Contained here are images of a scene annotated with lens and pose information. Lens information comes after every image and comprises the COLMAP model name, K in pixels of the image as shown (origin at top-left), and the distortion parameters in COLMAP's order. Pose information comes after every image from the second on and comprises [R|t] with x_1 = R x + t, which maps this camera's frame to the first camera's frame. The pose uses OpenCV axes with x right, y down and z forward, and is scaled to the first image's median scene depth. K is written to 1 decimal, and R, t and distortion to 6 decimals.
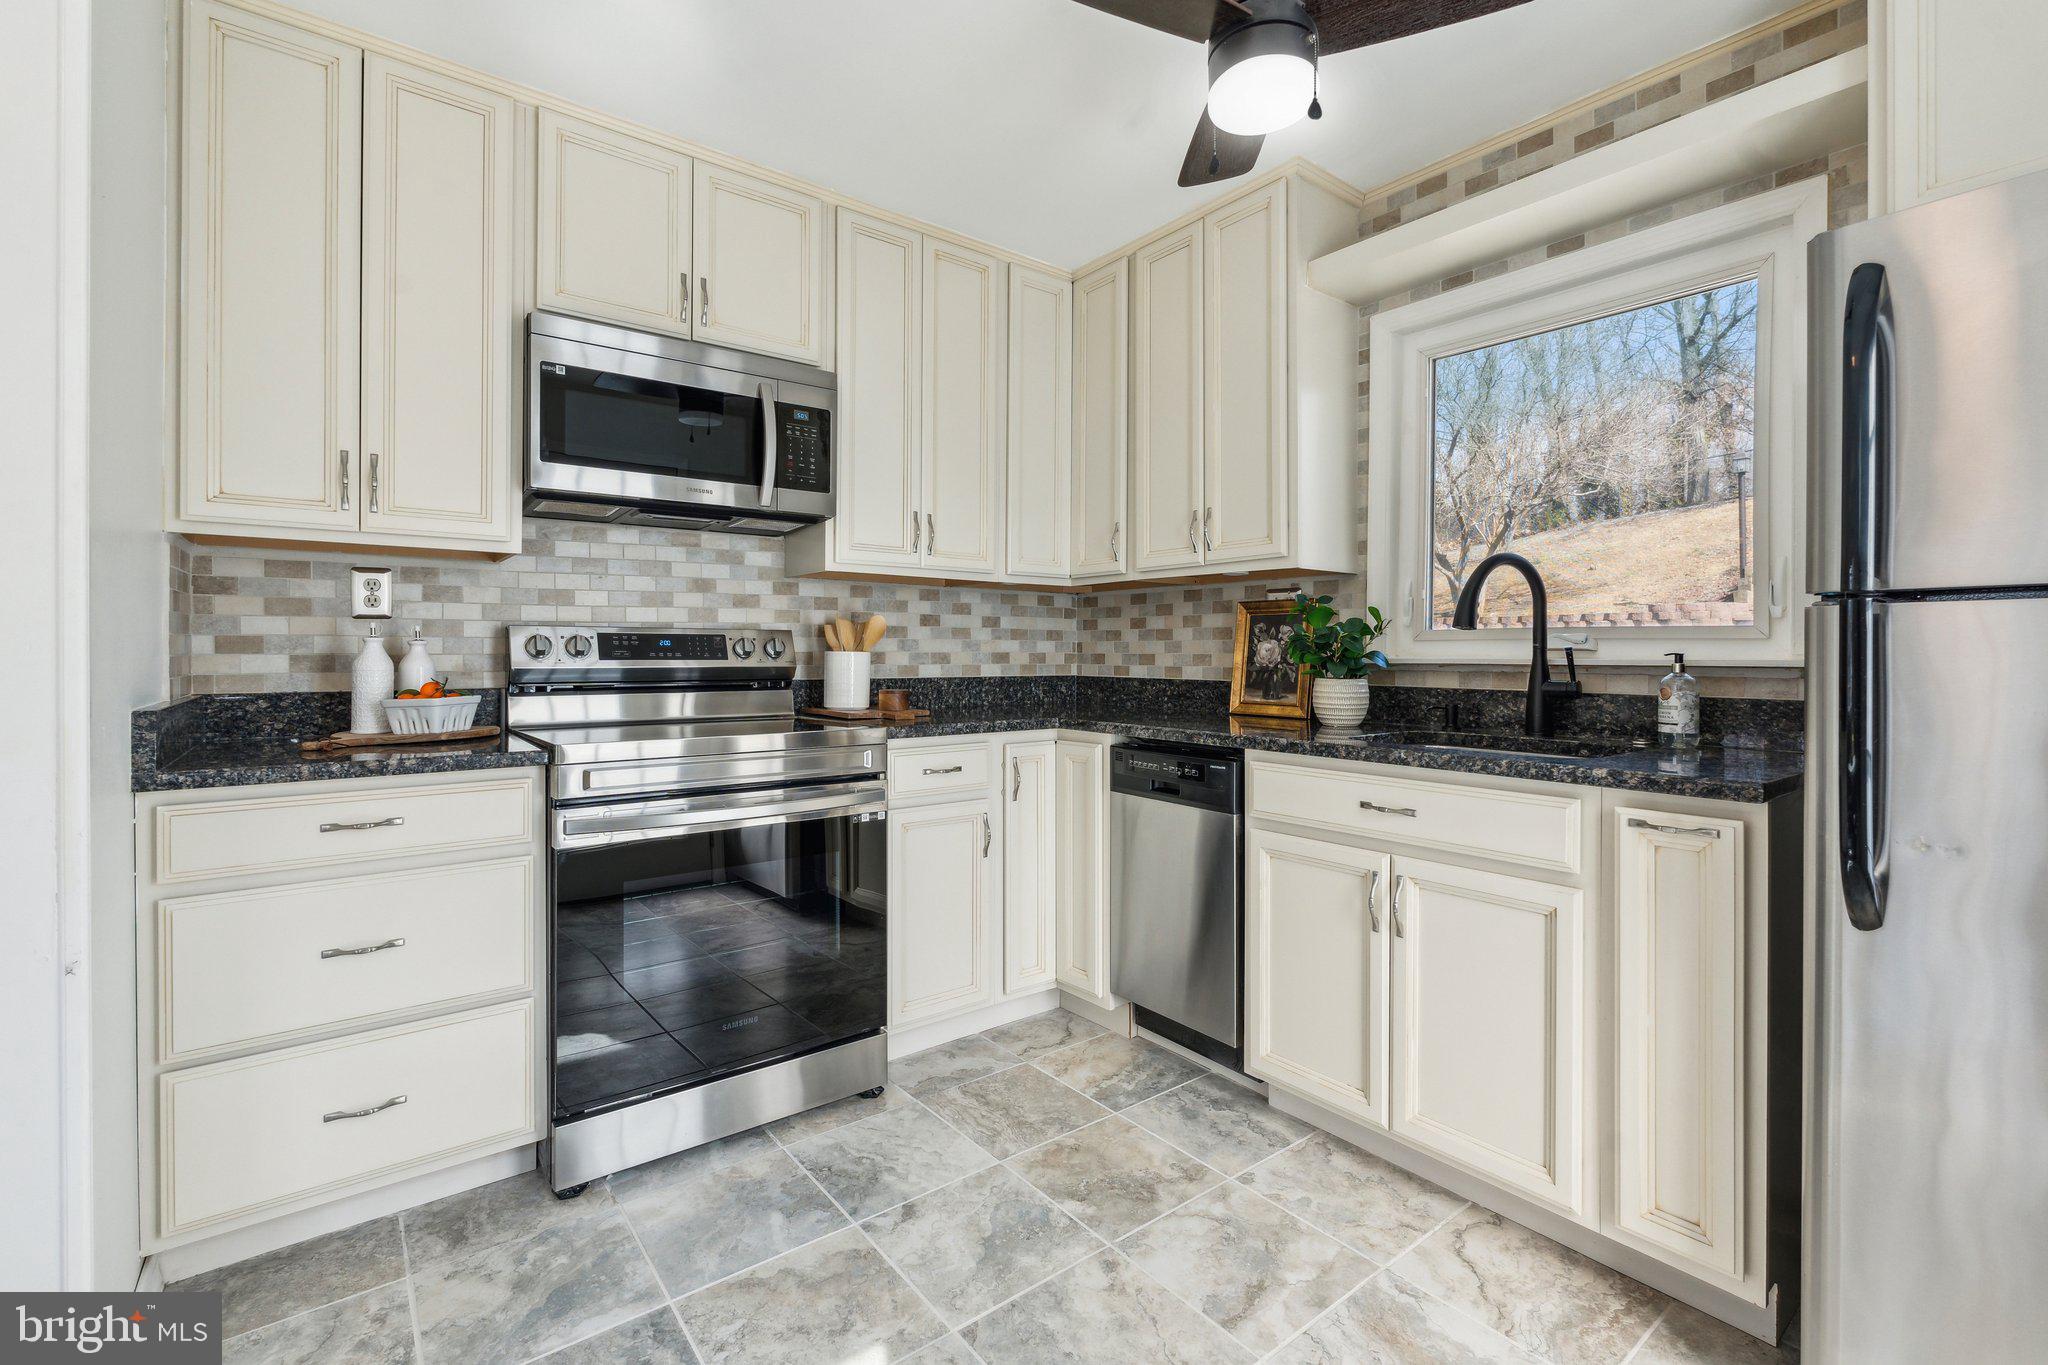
lens RADIAL K [[909.8, 0, 1006.8], [0, 909.8, 652.4], [0, 0, 1]] dist [-0.005297, 0.002053]
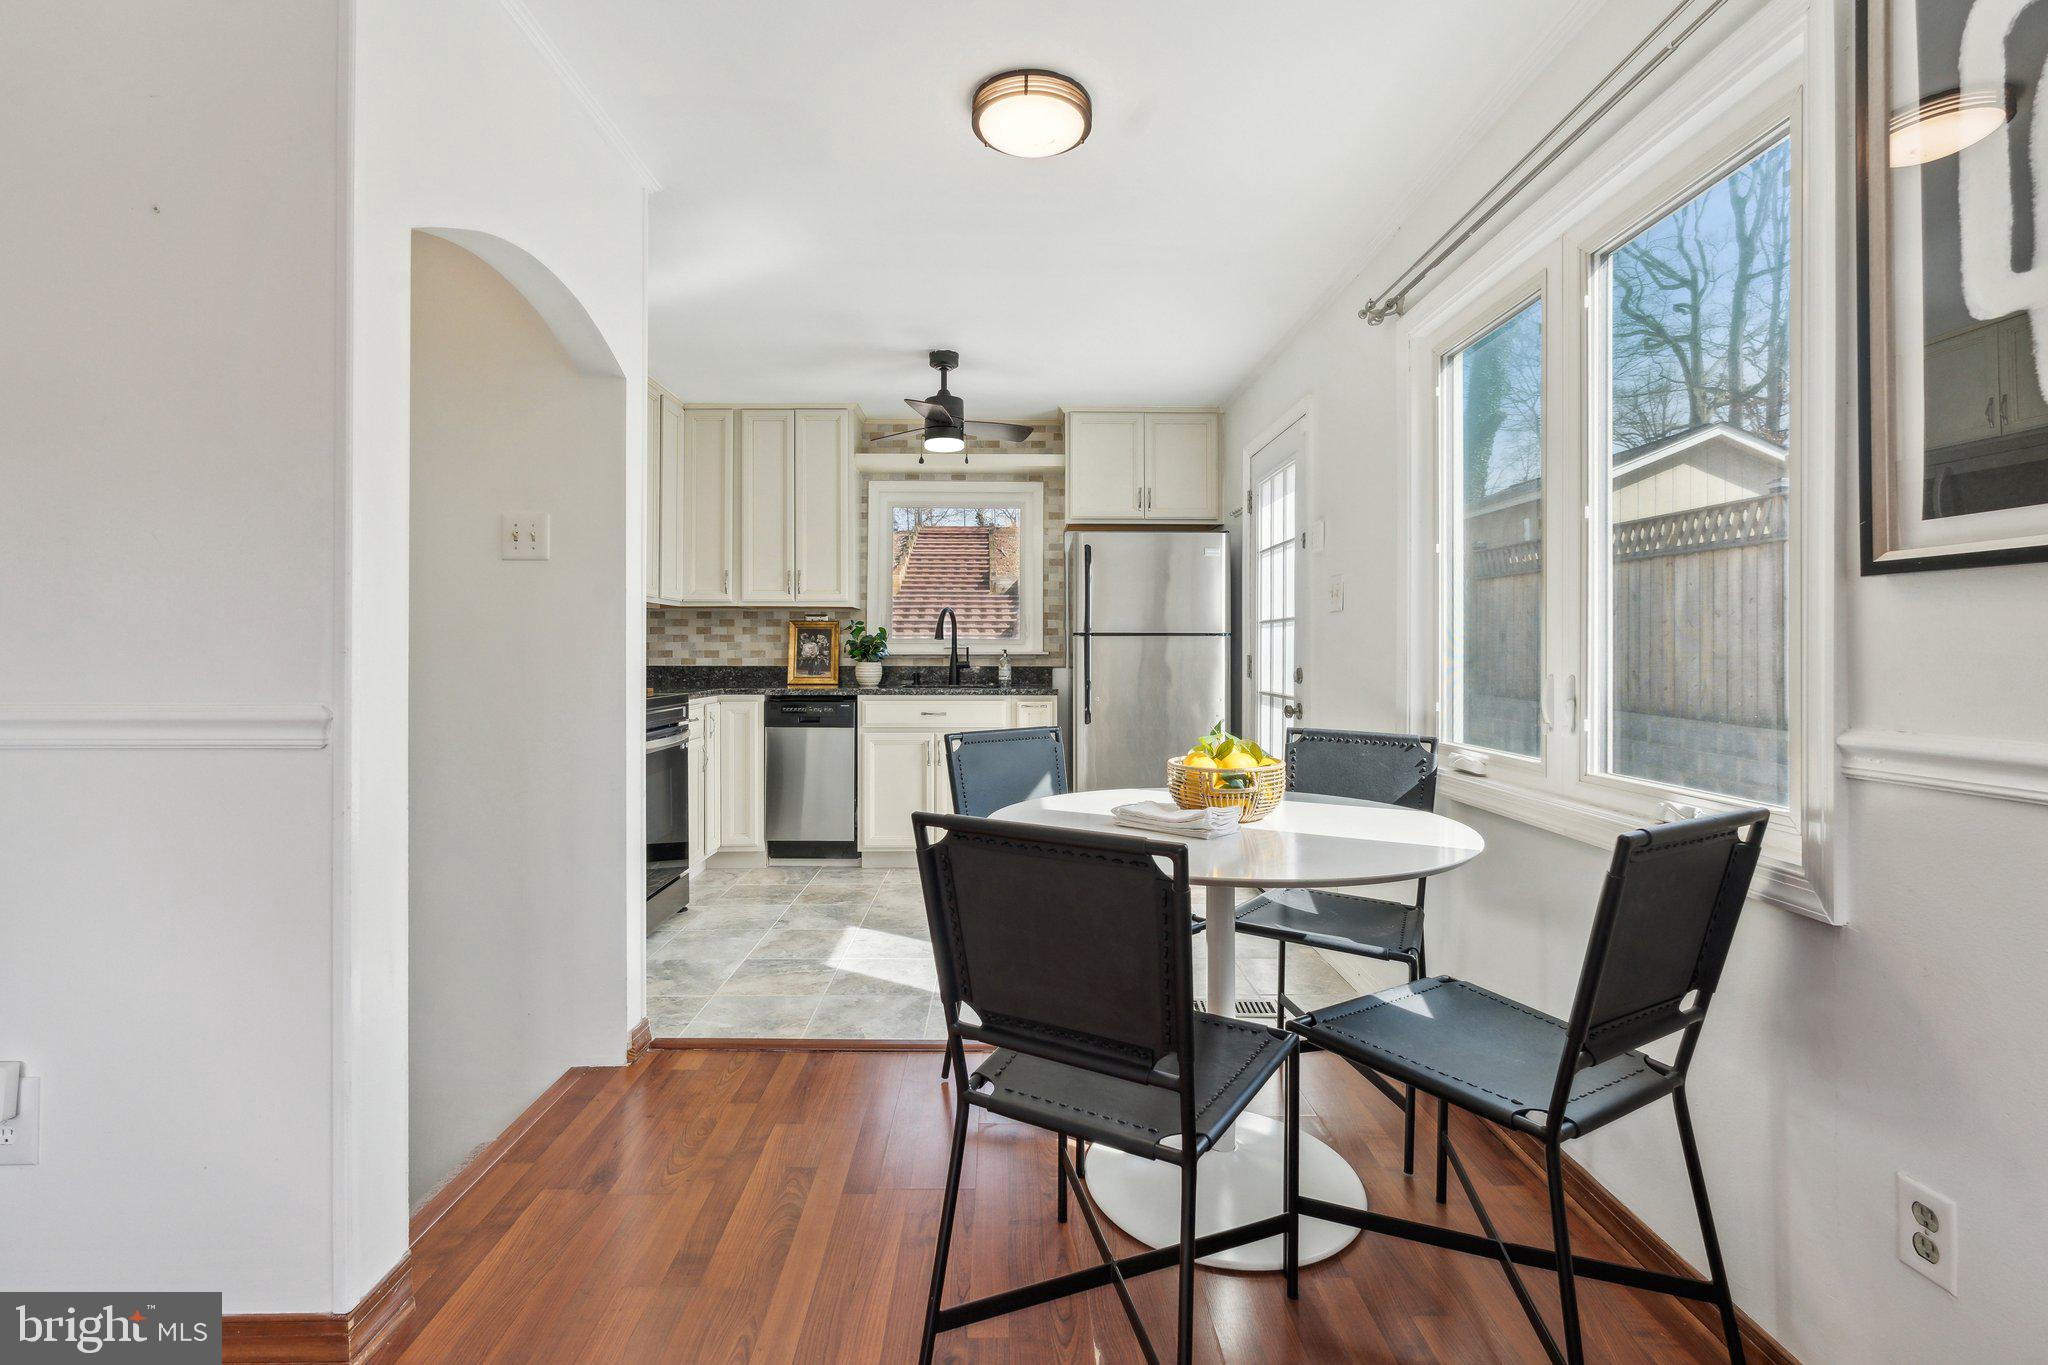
lens RADIAL K [[909.8, 0, 1019.4], [0, 909.8, 643.6], [0, 0, 1]] dist [-0.005297, 0.002053]
pose [[0.586084, 0.004996, 0.810235, -1.148938], [0.000483, 0.999979, -0.006515, 0.000593], [-0.810250, 0.004210, 0.586069, -0.491453]]
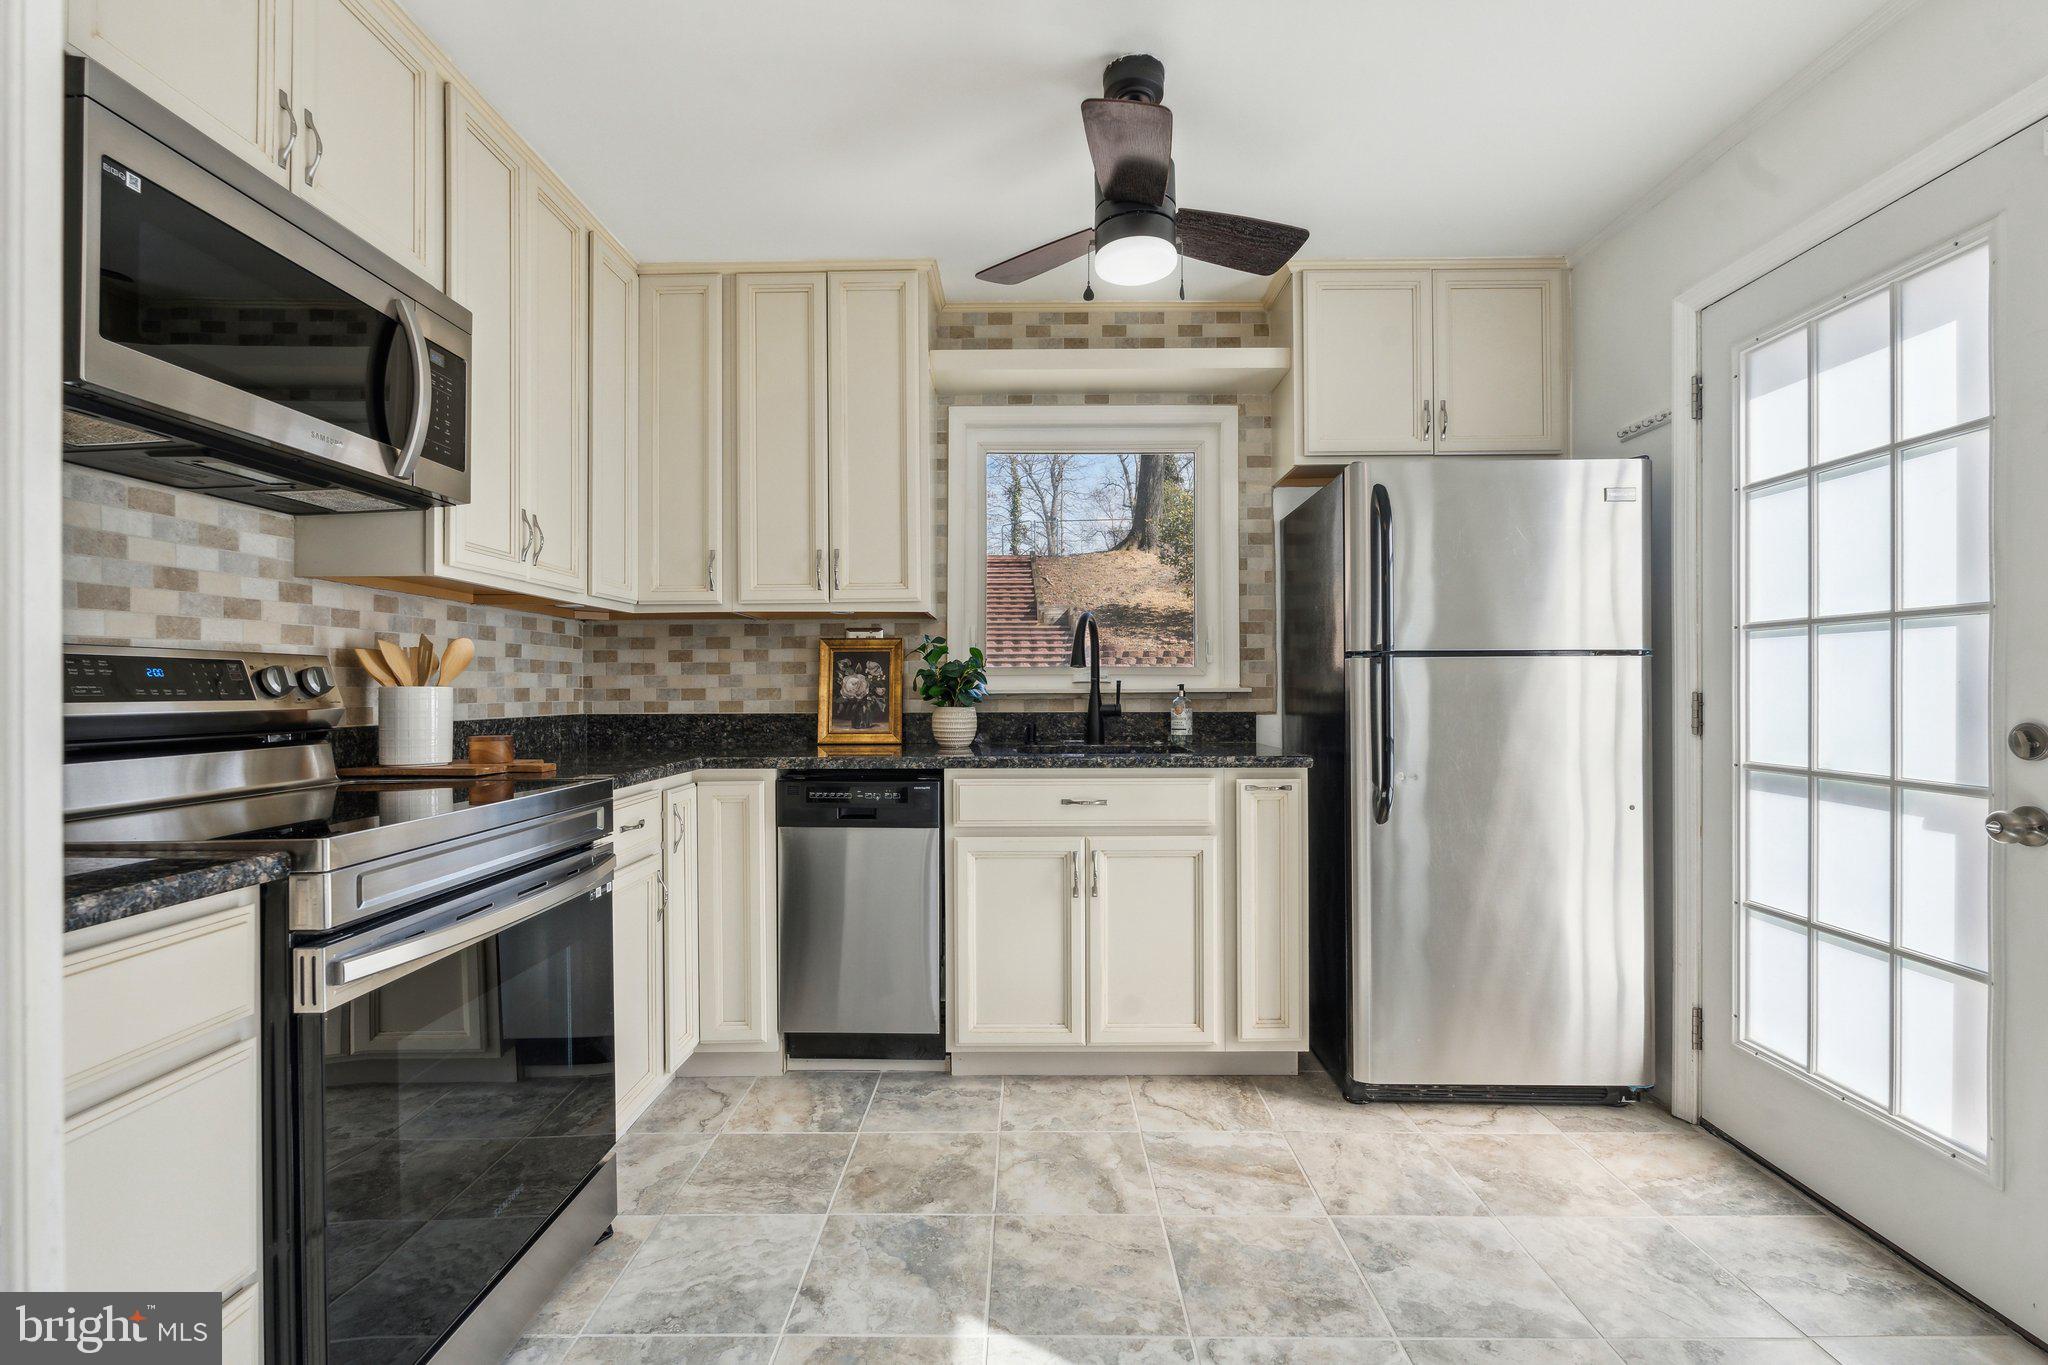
lens RADIAL K [[909.8, 0, 1017.7], [0, 909.8, 683.6], [0, 0, 1]] dist [-0.005297, 0.002053]
pose [[0.612231, -0.001390, 0.790678, -0.559840], [0.006224, 0.999976, -0.003061, 0.002366], [-0.790655, 0.006795, 0.612224, 0.214925]]
